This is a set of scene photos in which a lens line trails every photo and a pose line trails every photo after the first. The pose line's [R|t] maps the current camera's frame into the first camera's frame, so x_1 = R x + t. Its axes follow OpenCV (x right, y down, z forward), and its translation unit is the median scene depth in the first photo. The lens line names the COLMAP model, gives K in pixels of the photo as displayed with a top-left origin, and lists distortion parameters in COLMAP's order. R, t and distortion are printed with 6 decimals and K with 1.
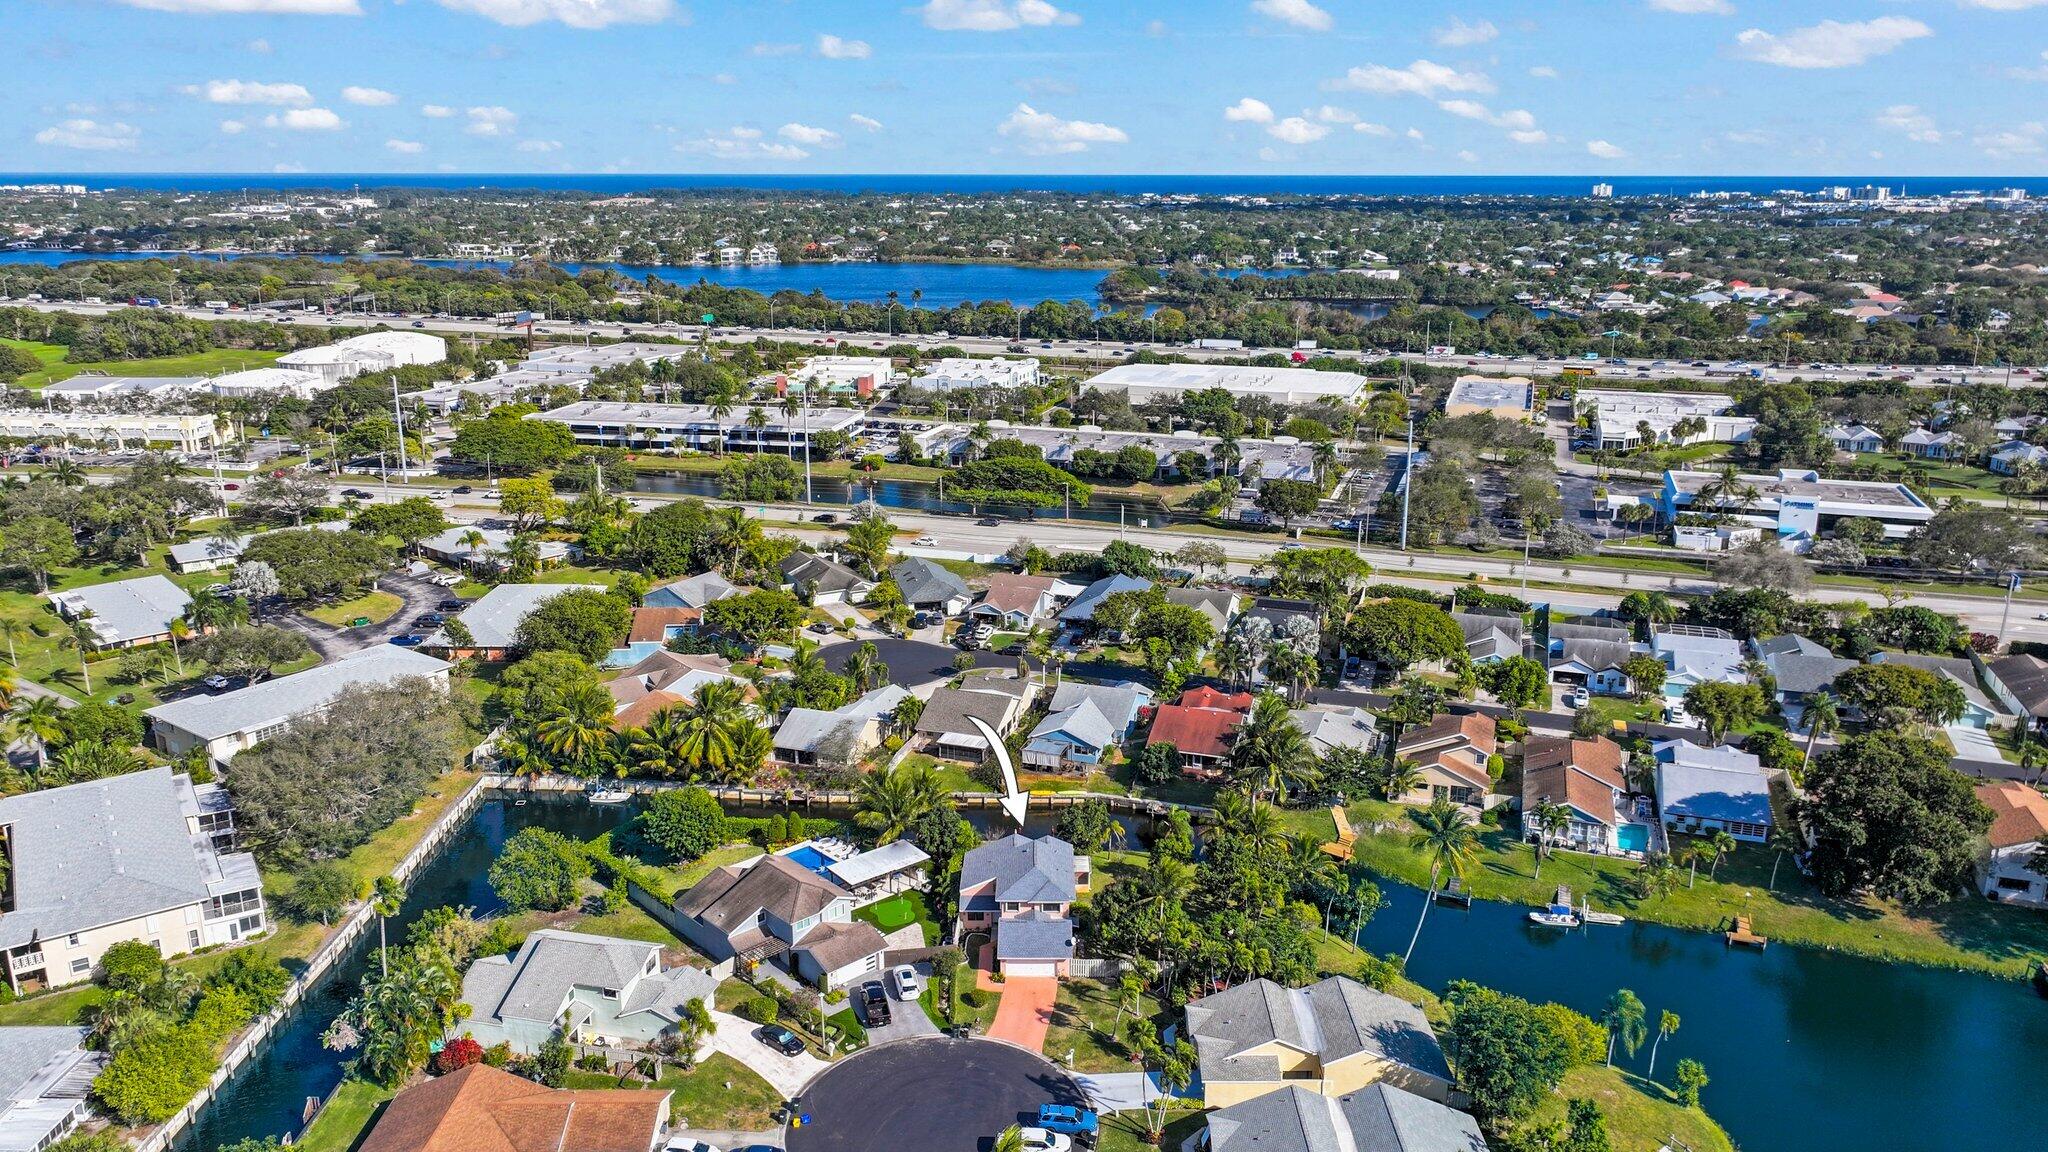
lens RADIAL K [[1446.5, 0, 1024.0], [0, 1446.5, 576.0], [0, 0, 1]] dist [0.002224, 0.007931]
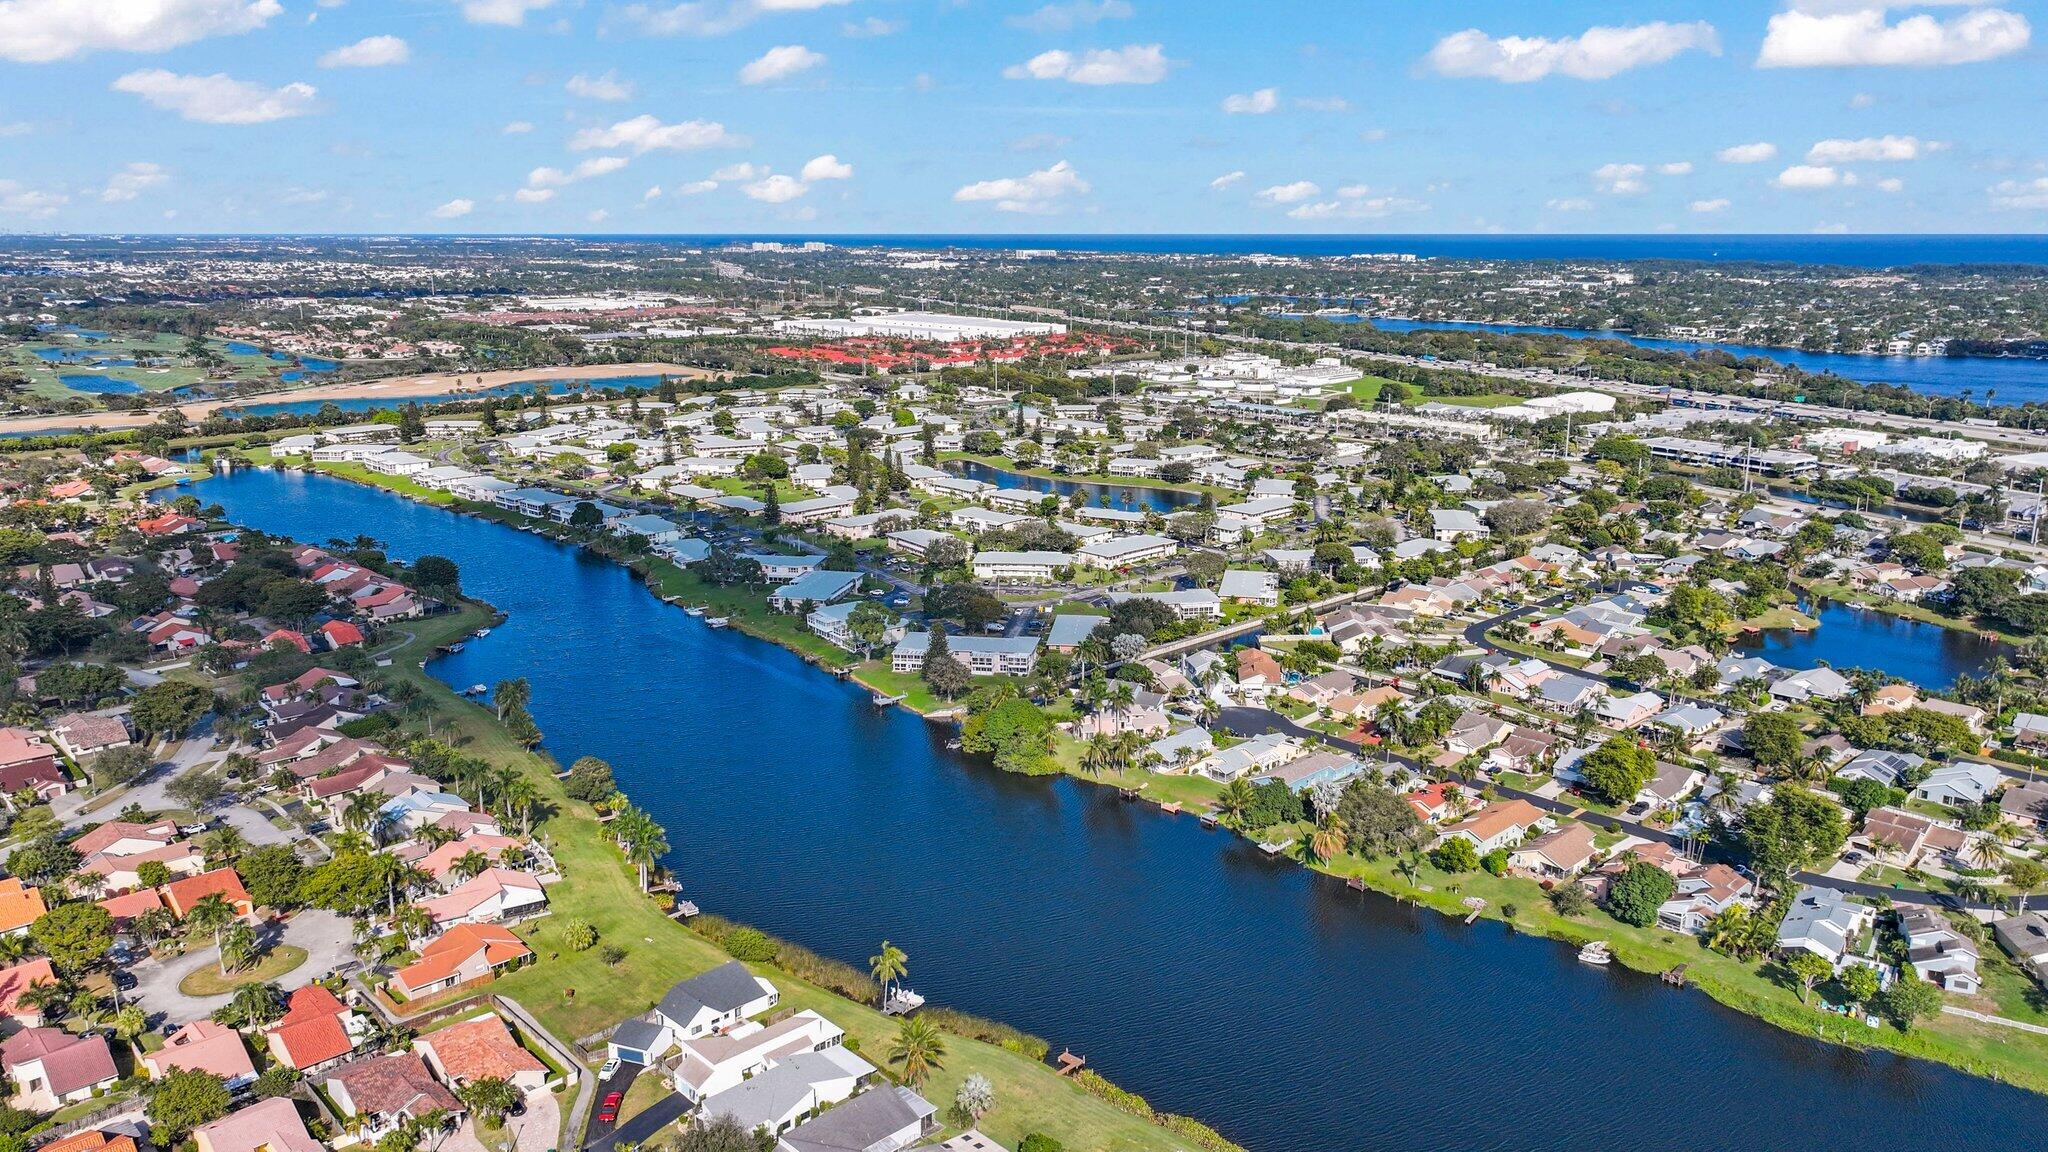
lens RADIAL K [[1446.5, 0, 1024.0], [0, 1446.5, 576.0], [0, 0, 1]] dist [0.002224, 0.007931]
pose [[0.689517, 0.168282, -0.704448, 0.383012], [-0.193487, 0.980082, 0.044741, 0.108728], [0.697946, 0.105451, 0.708344, -0.731043]]
